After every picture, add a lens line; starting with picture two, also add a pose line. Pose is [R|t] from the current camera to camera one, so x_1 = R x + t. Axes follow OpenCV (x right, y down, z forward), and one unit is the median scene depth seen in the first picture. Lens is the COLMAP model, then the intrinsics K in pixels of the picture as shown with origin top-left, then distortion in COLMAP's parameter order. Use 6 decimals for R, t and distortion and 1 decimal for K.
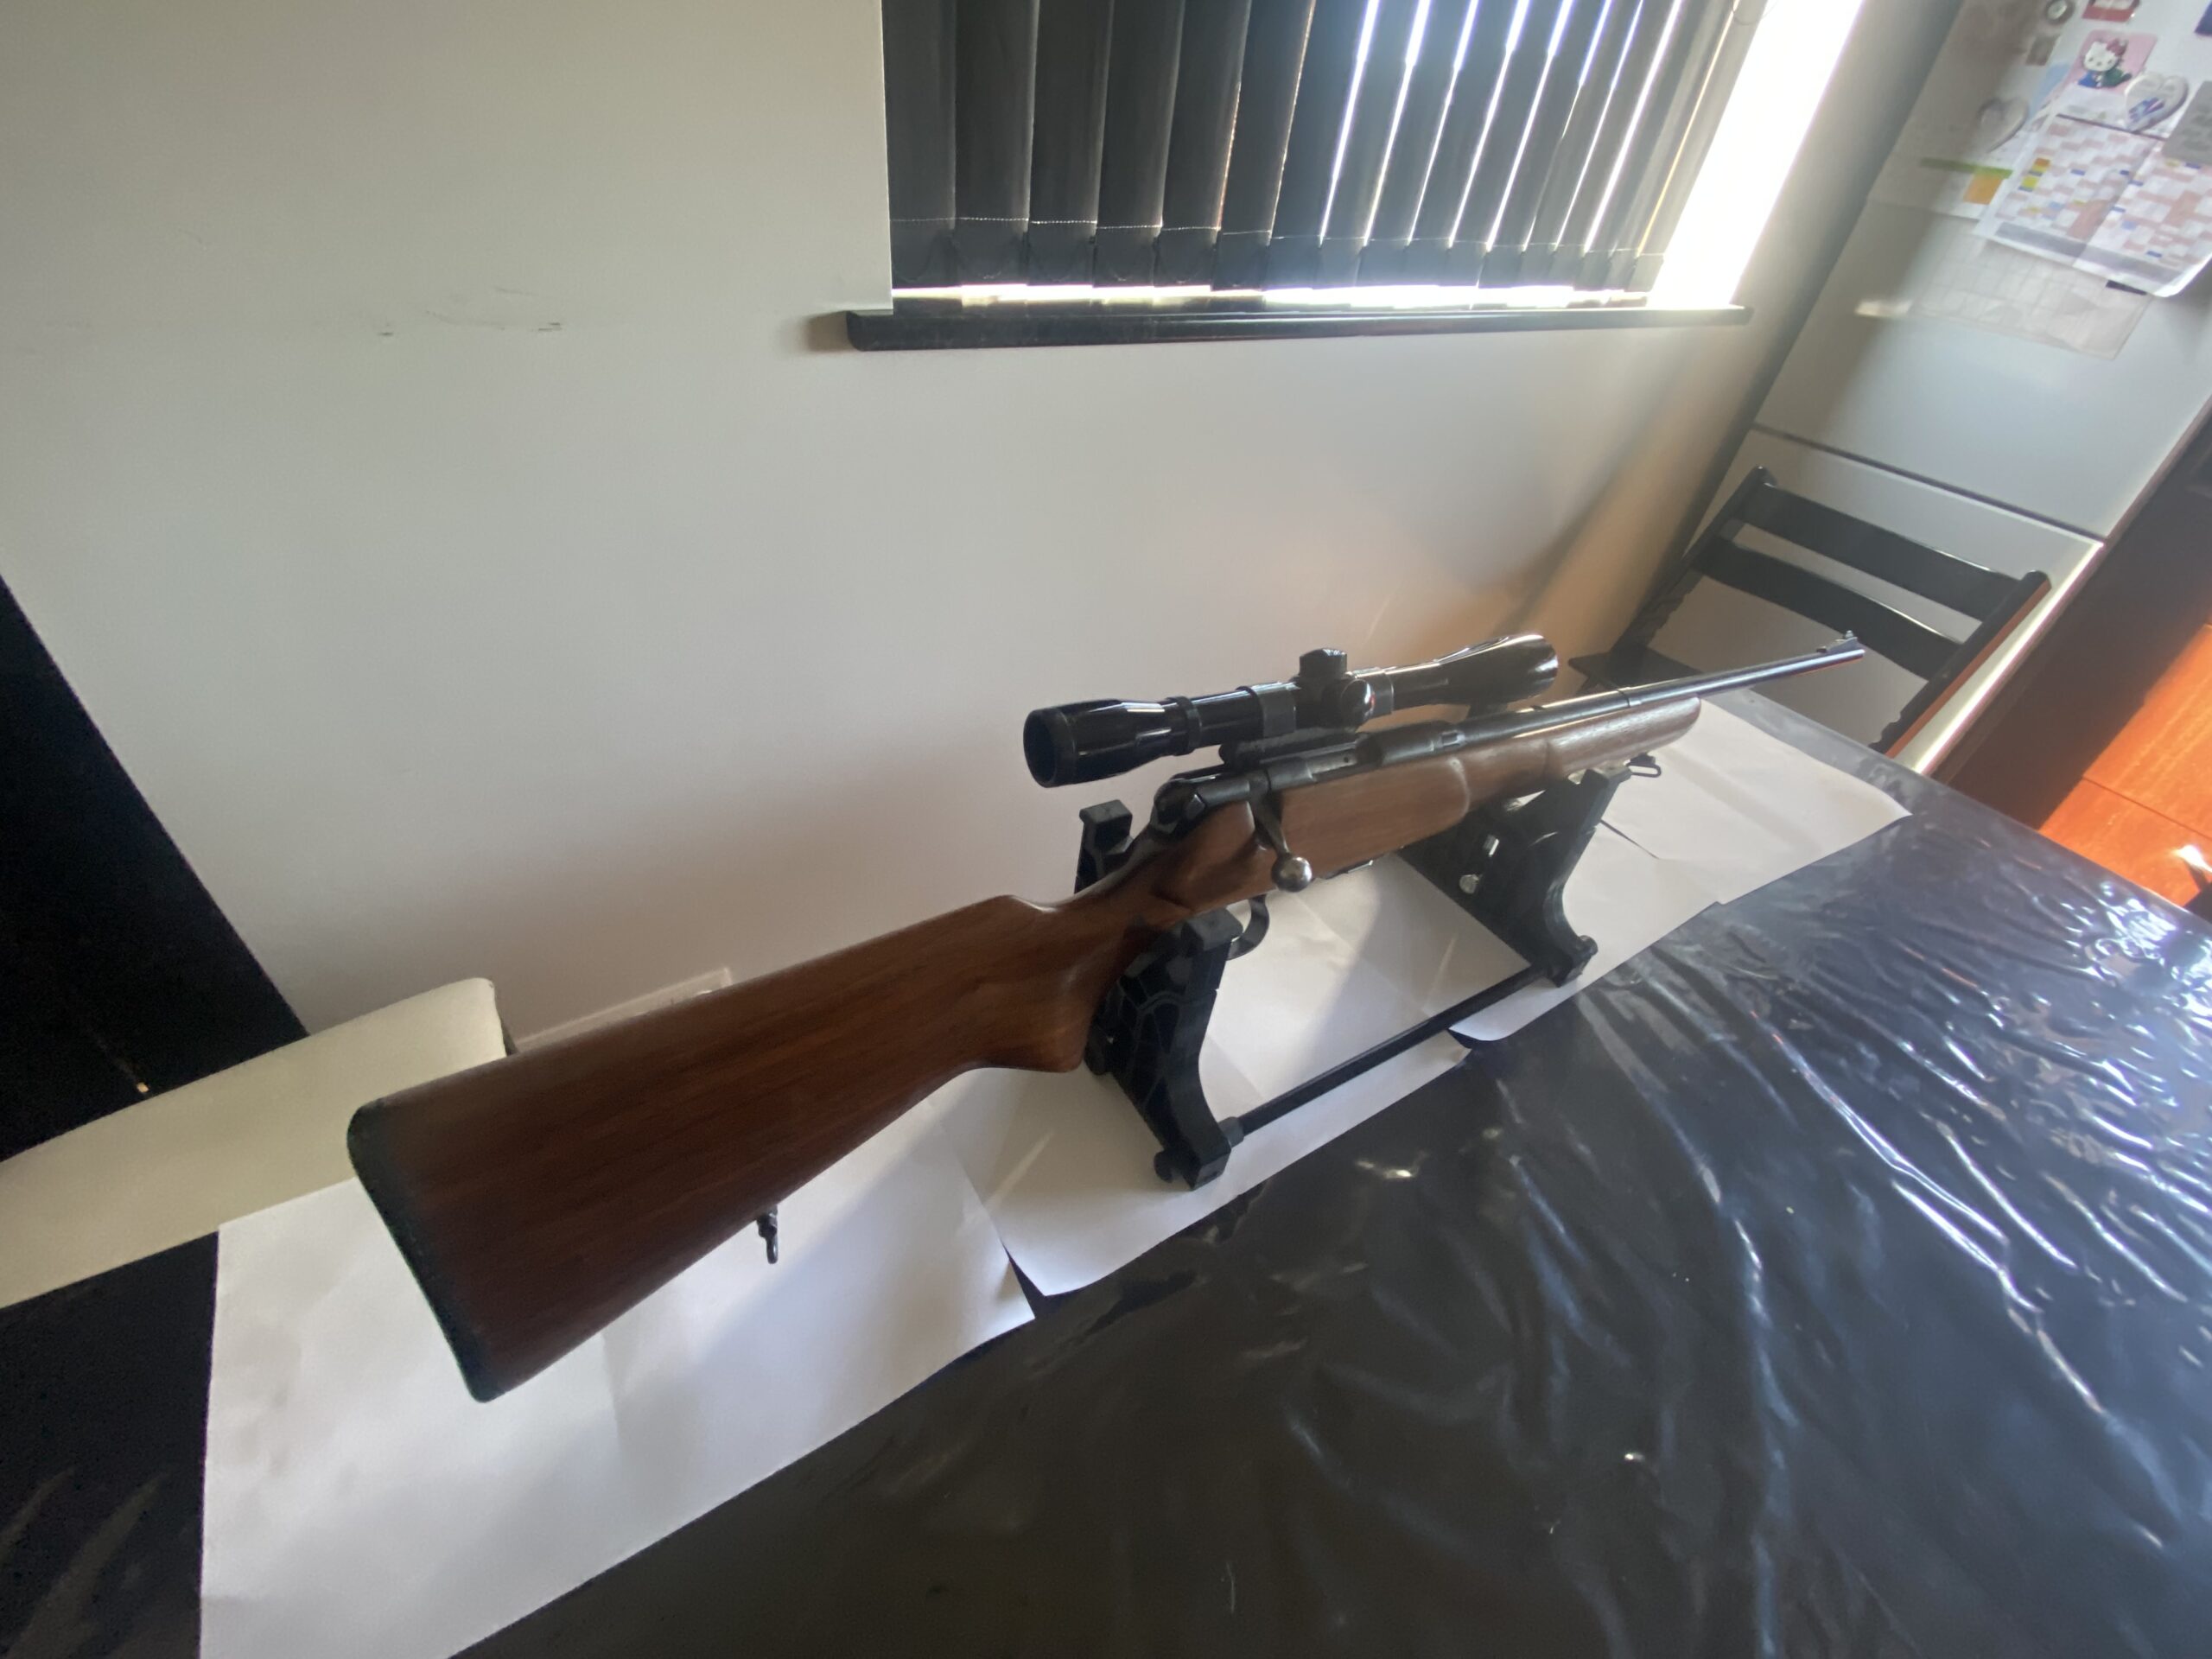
lens RADIAL K [[900.0, 0, 1095.3], [0, 900.0, 823.5], [0, 0, 1]] dist [0.013885, -0.017225]
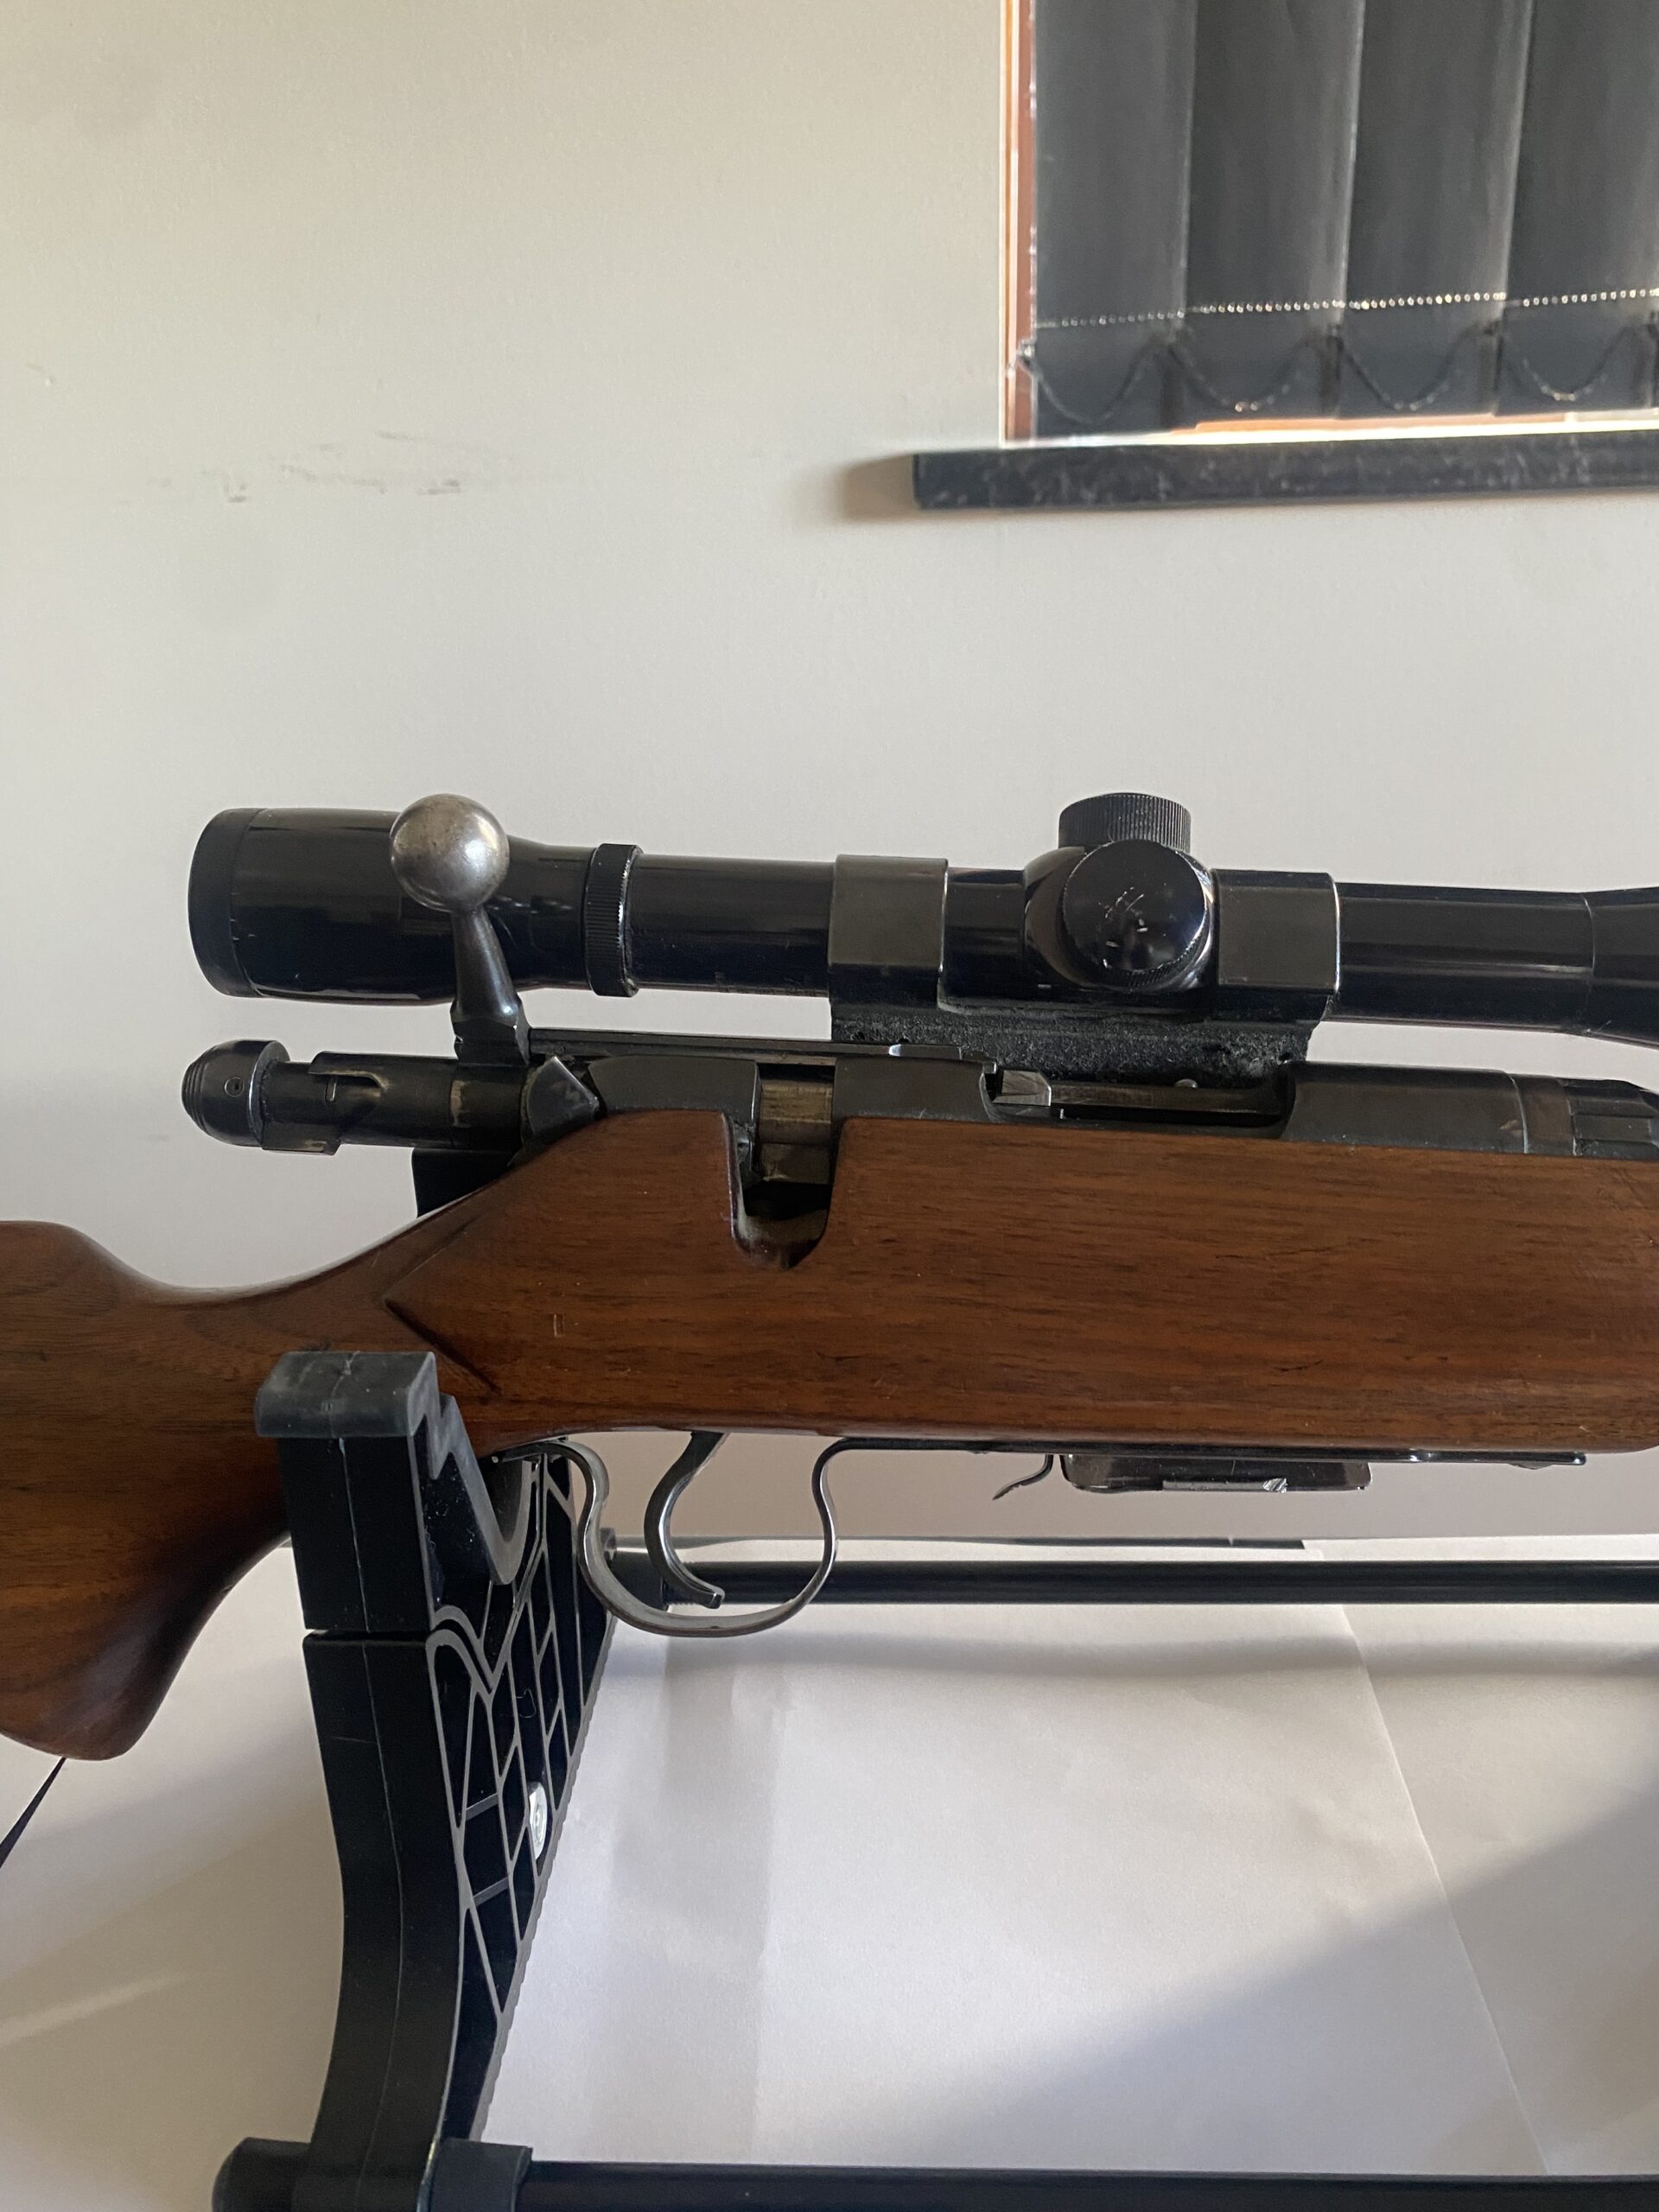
lens RADIAL K [[1731.6, 0, 854.4], [0, 1731.6, 1041.6], [0, 0, 1]] dist [-0.074614, 0.182225]
pose [[0.820404, 0.078762, -0.566334, 0.292153], [-0.262327, 0.931924, -0.250405, 0.047402], [0.508058, 0.353998, 0.785215, 0.236005]]
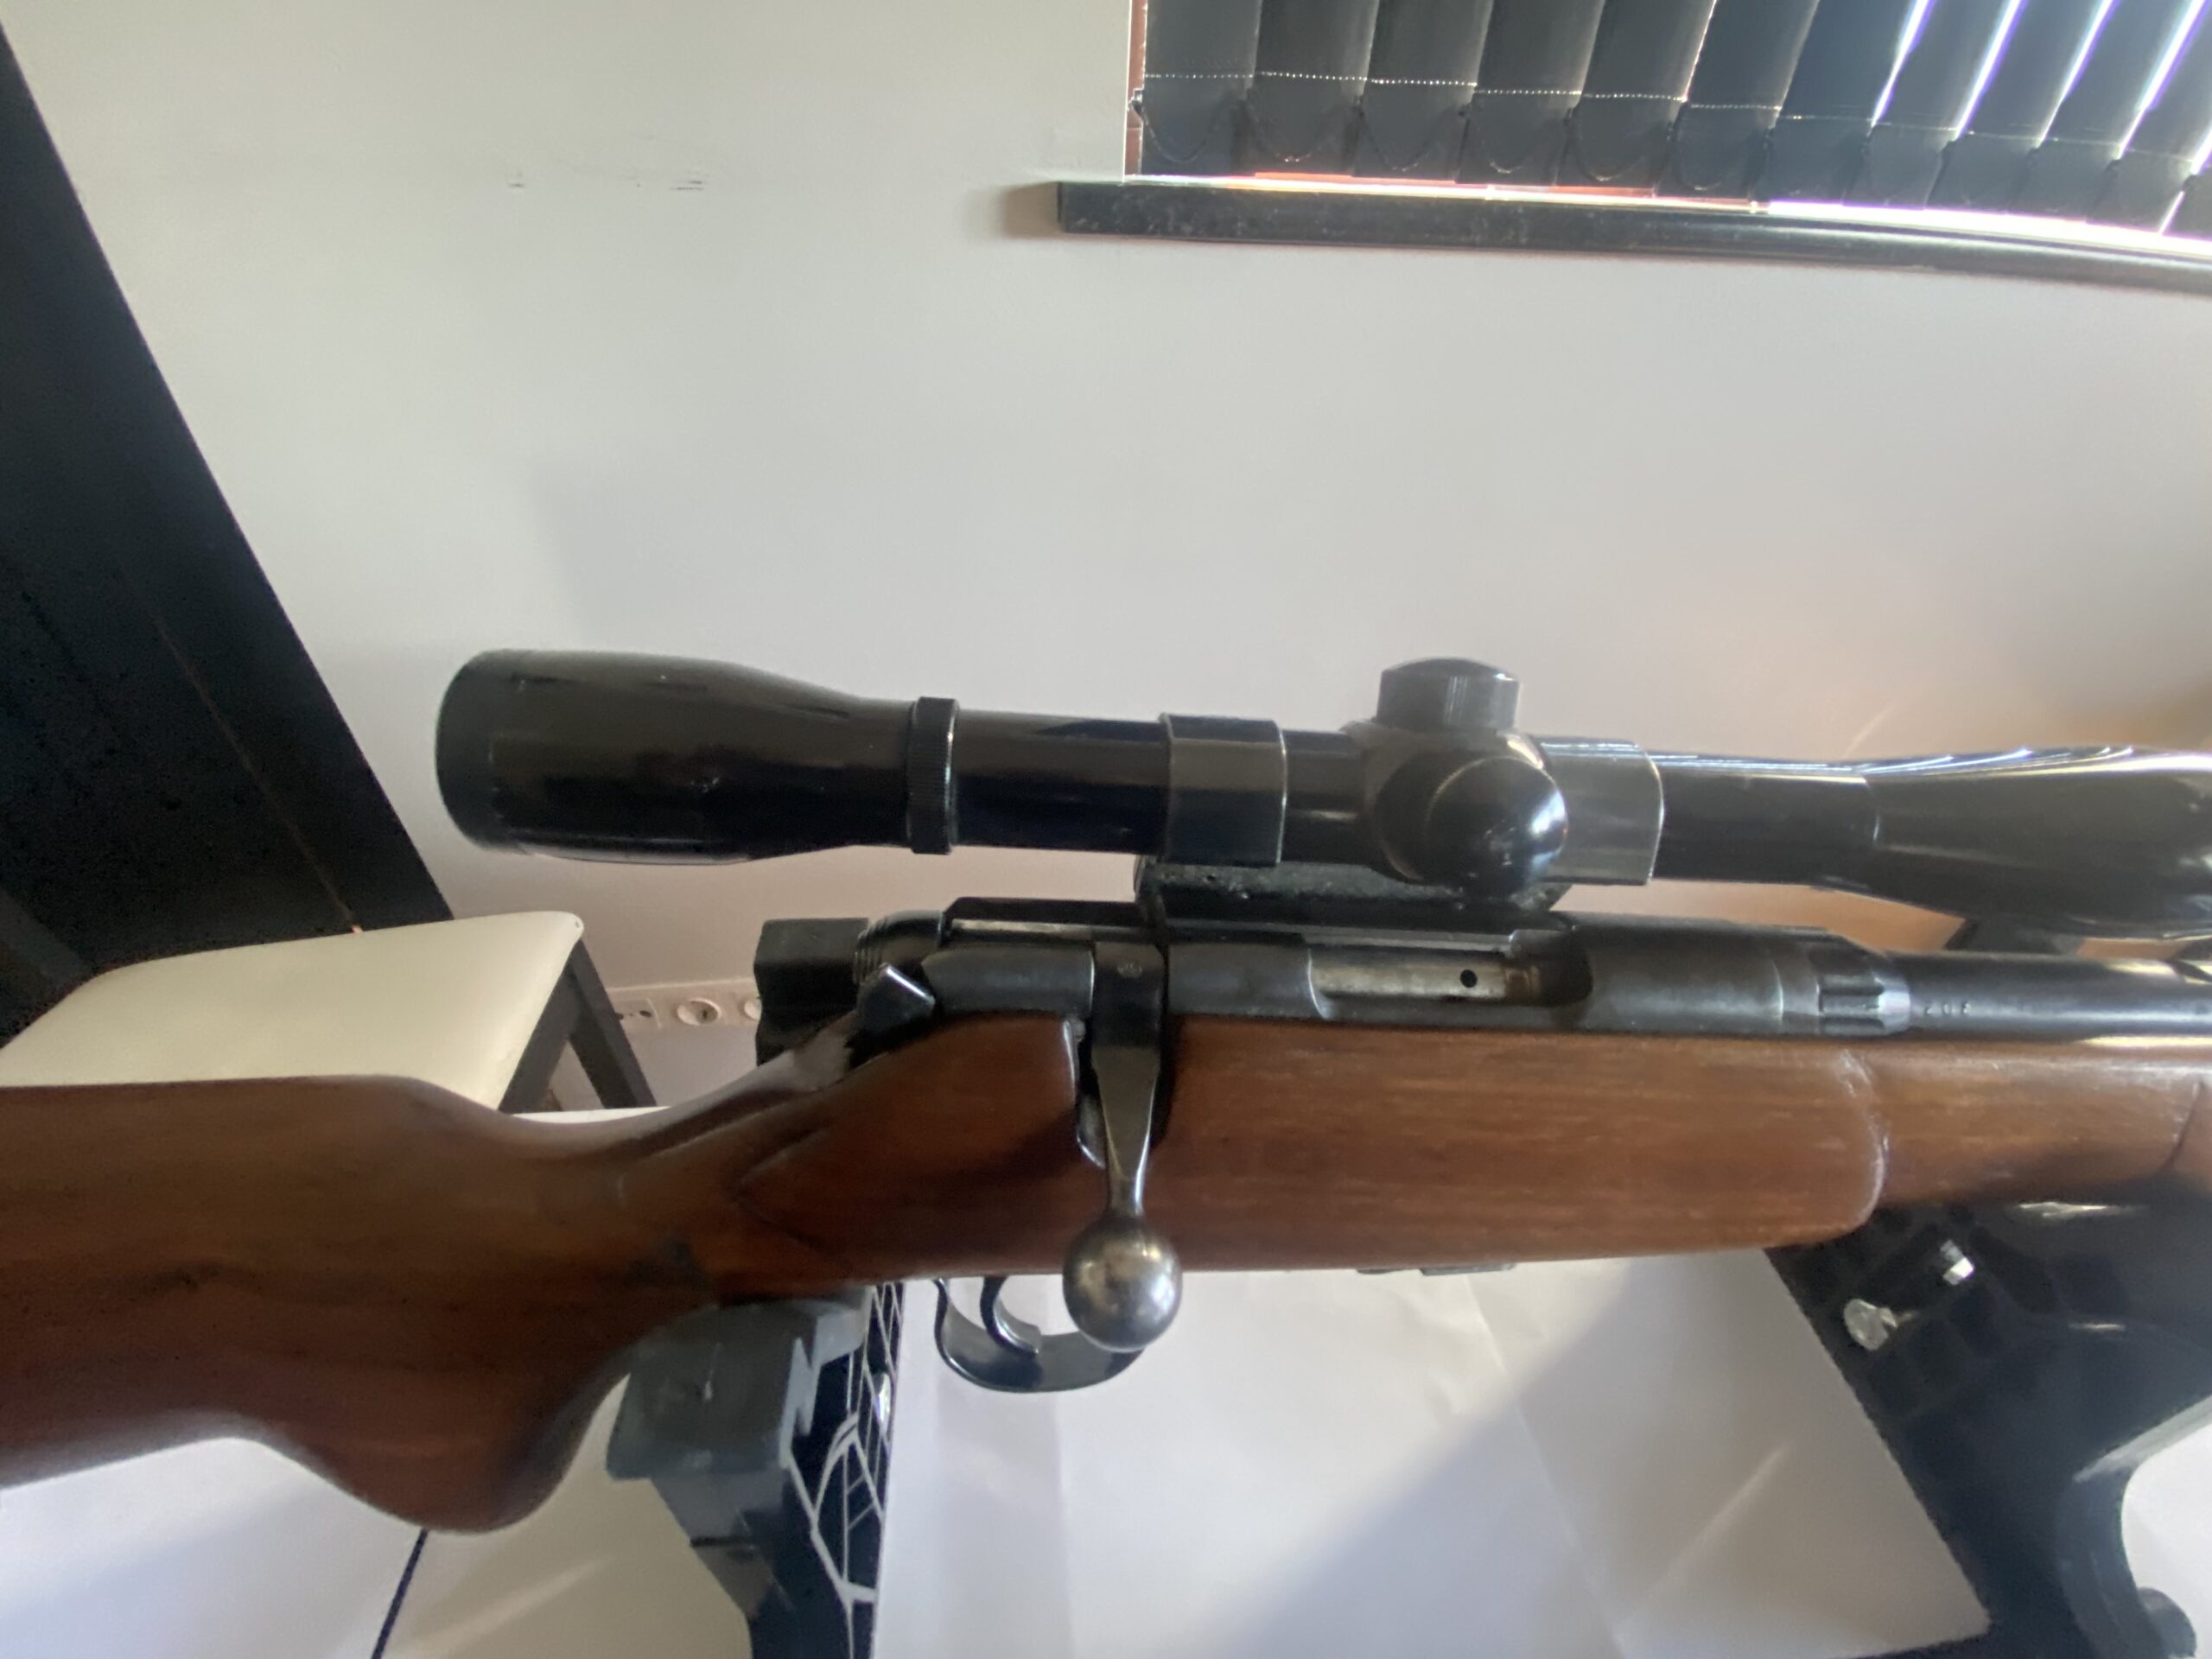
lens RADIAL K [[900.0, 0, 1095.3], [0, 900.0, 823.5], [0, 0, 1]] dist [0.013885, -0.017225]
pose [[0.890606, 0.223301, -0.396178, 0.149518], [-0.242536, 0.970141, 0.001589, -0.051550], [0.384704, 0.094672, 0.918172, 0.329131]]
